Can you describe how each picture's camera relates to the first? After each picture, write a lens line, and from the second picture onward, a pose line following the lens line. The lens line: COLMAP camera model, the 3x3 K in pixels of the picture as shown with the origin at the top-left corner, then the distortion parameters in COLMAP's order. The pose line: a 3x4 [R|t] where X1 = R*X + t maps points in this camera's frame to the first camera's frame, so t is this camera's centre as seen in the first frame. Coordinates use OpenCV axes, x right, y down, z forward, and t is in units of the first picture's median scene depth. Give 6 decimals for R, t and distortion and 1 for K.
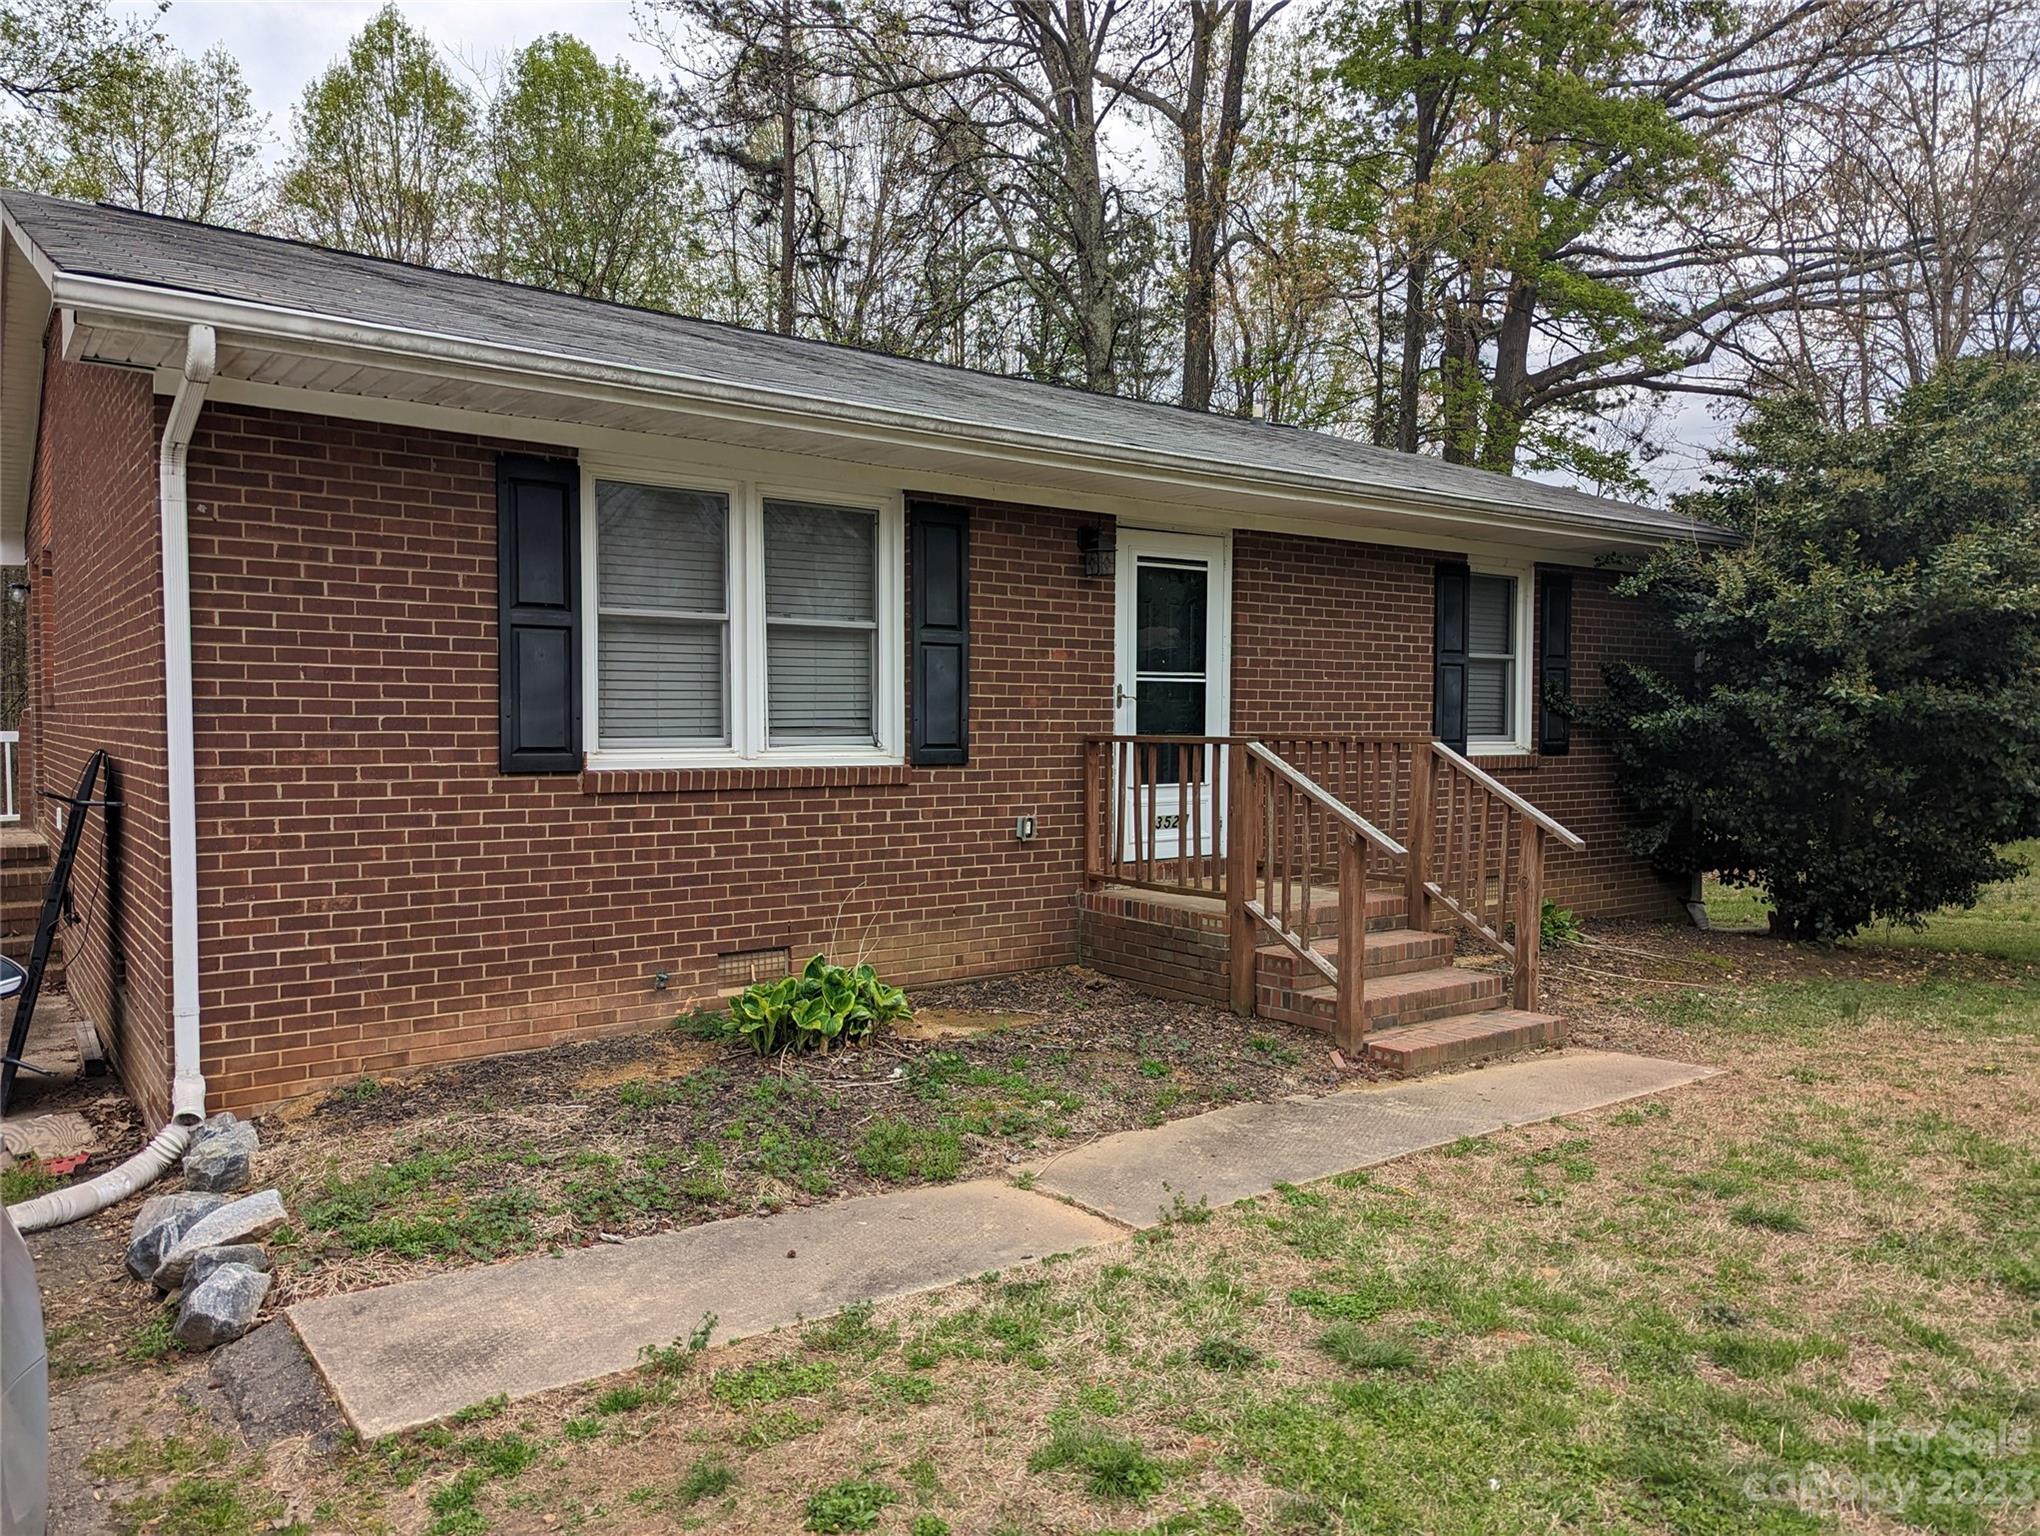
lens RADIAL K [[1439.9, 0, 1019.5], [0, 1439.9, 776.1], [0, 0, 1]] dist [0.049640, -0.047147]
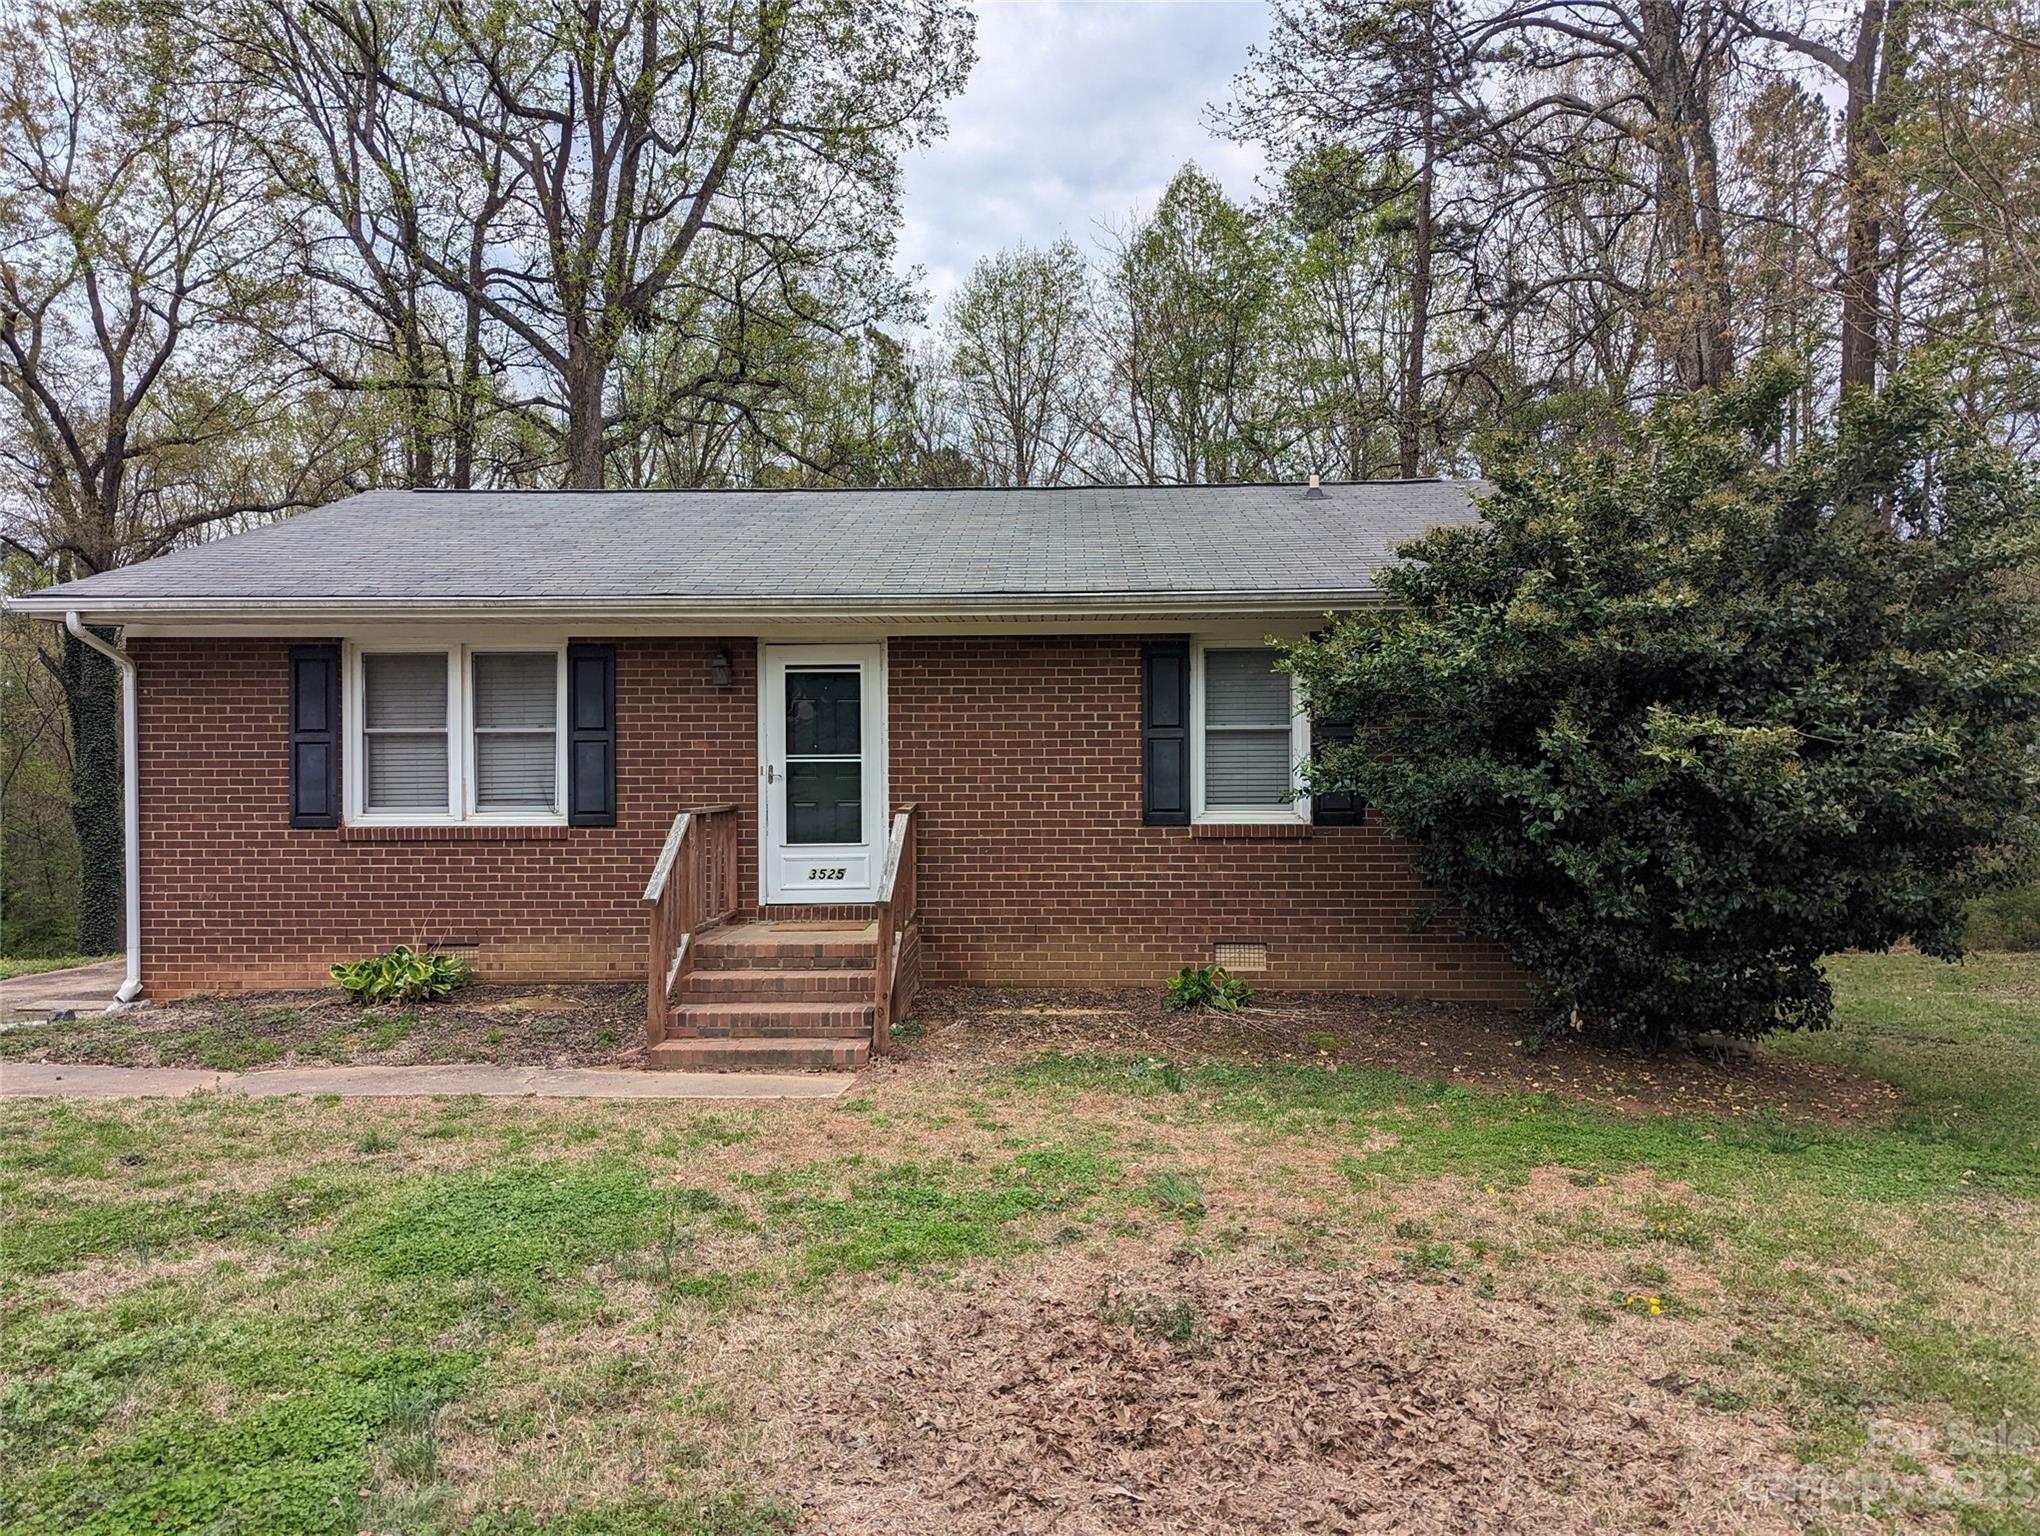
lens RADIAL K [[1439.9, 0, 1018.3], [0, 1439.9, 763.6], [0, 0, 1]] dist [0.049640, -0.047147]
pose [[0.780628, -0.008461, -0.624939, 1.212435], [-0.016492, 0.999281, -0.034130, -0.028689], [0.624779, 0.036950, 0.779927, 0.151571]]
